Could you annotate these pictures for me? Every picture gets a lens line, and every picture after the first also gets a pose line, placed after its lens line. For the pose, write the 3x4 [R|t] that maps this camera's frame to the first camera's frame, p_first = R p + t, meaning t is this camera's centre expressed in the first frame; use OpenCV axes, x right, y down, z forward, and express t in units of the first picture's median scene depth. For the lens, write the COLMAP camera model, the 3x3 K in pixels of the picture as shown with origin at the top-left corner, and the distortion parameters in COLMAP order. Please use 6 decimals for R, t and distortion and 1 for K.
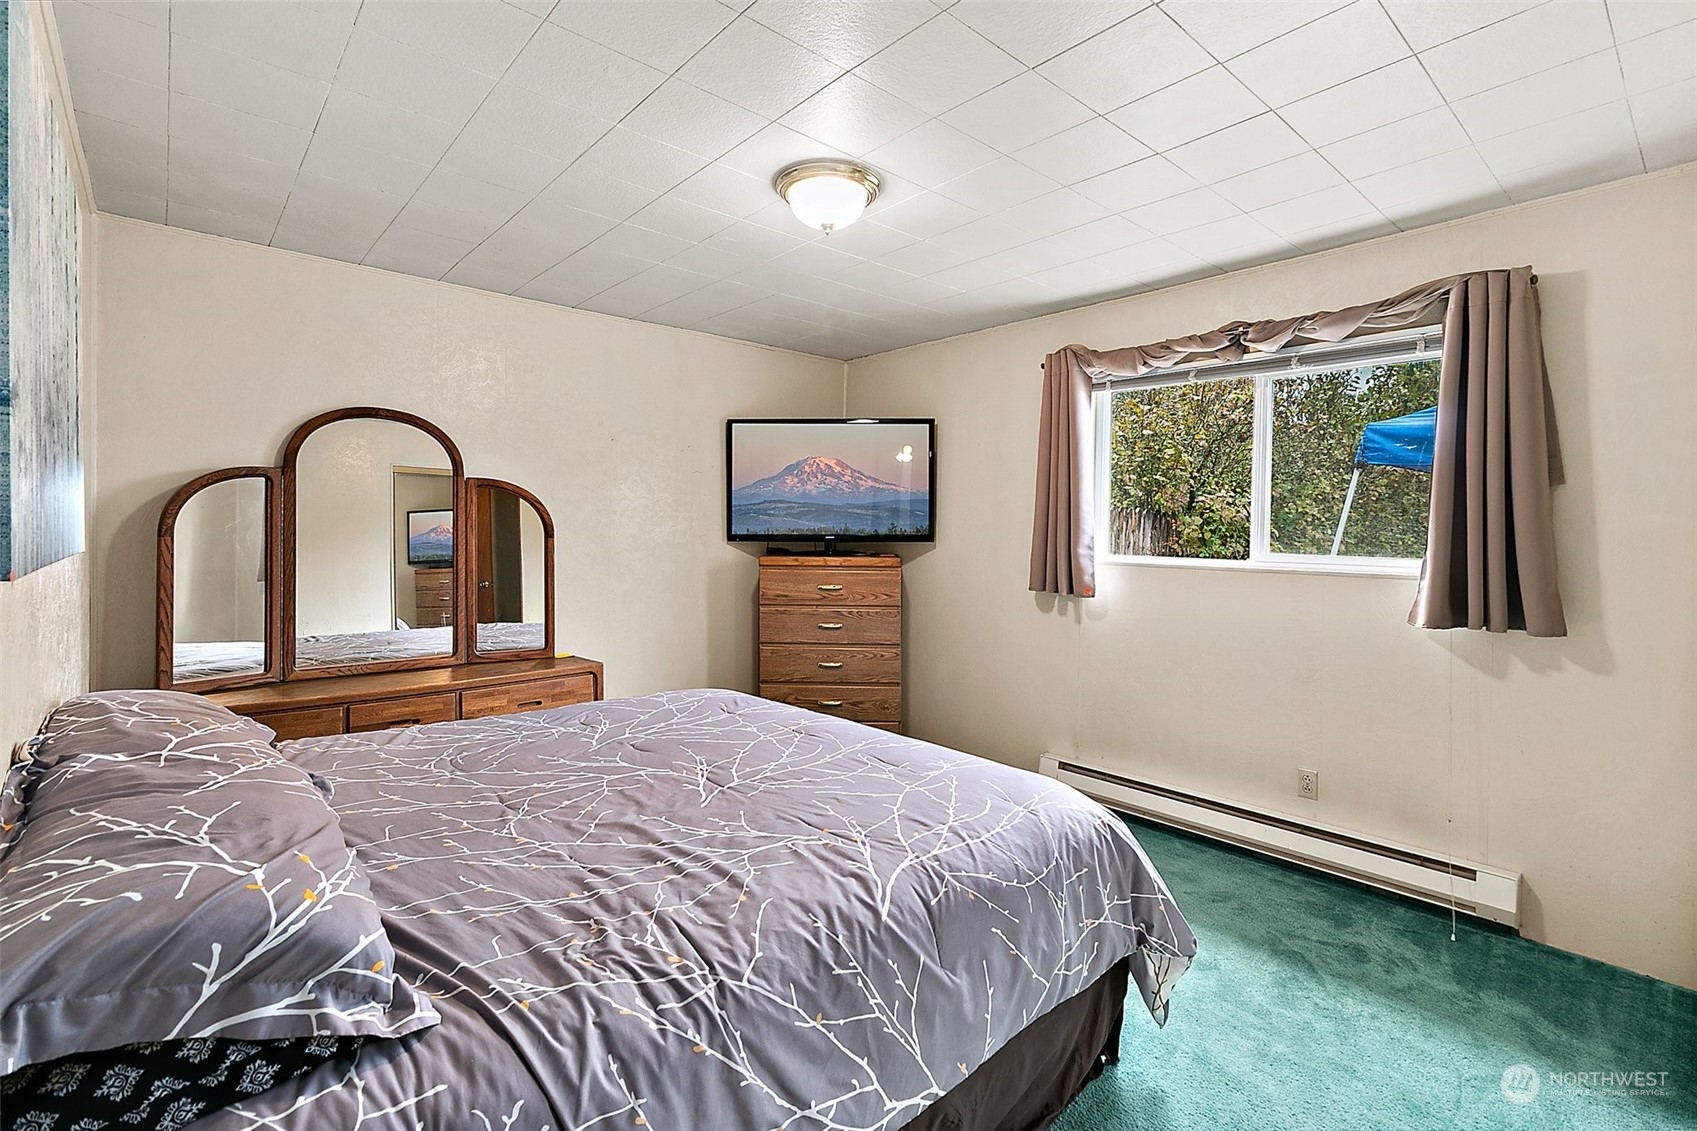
lens RADIAL K [[776.7, 0, 846.7], [0, 776.7, 522.7], [0, 0, 1]] dist [0.020811, -0.000162]
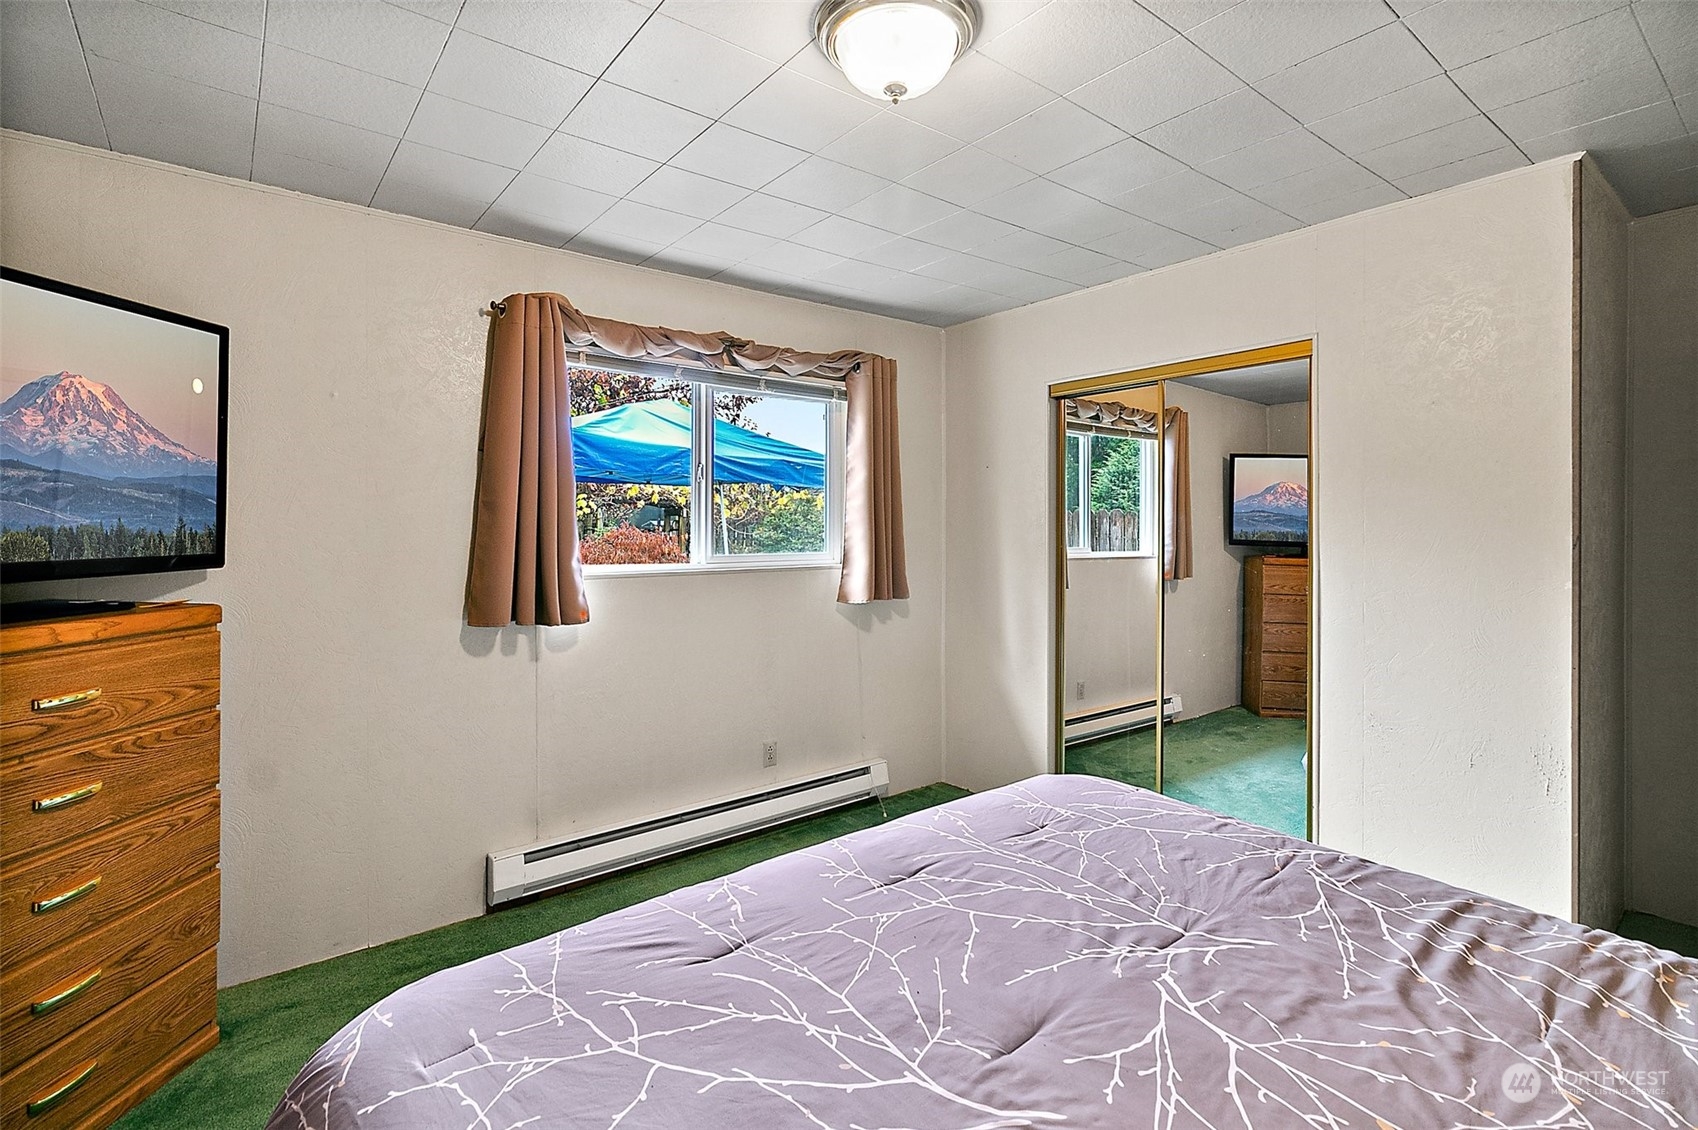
lens RADIAL K [[790.0, 0, 847.0], [0, 790.0, 515.1], [0, 0, 1]] dist [-0.003967, -0.001079]
pose [[0.055382, 0.002160, 0.998463, -0.504360], [-0.004086, 0.999990, -0.001937, -0.013467], [-0.998457, -0.003972, 0.055390, 0.737362]]
